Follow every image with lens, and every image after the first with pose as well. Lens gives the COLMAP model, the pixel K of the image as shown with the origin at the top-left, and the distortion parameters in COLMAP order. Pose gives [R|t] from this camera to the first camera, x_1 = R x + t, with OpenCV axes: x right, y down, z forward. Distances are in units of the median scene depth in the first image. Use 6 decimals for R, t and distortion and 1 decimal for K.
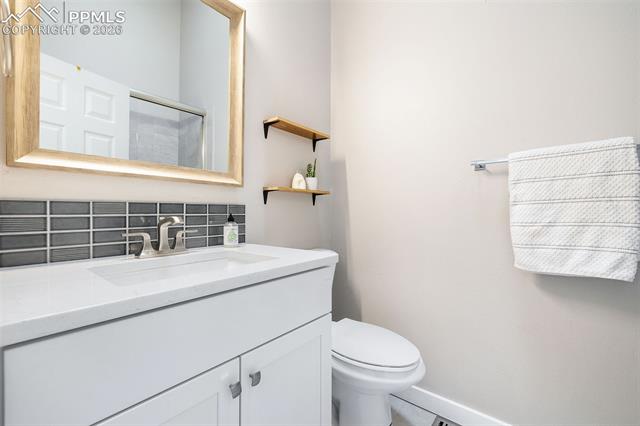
lens RADIAL K [[278.1, 0, 322.2], [0, 278.1, 215.4], [0, 0, 1]] dist [0.003447, 0.000979]
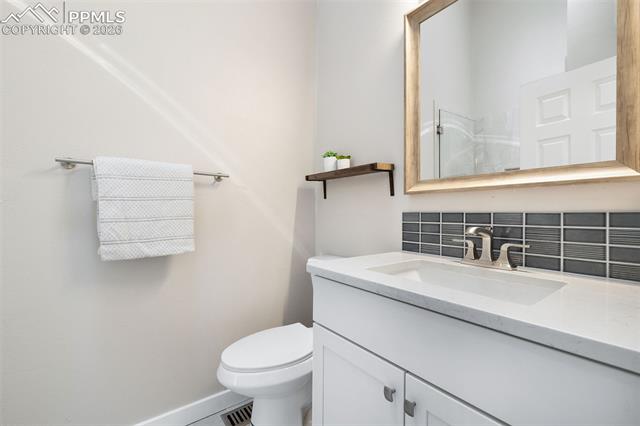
lens RADIAL K [[278.1, 0, 322.6], [0, 278.1, 210.6], [0, 0, 1]] dist [0.003447, 0.000979]
pose [[-0.259966, -0.030460, -0.965137, 0.396175], [-0.033564, 0.999183, -0.022494, -0.007500], [0.965034, 0.026546, -0.260776, 0.530128]]
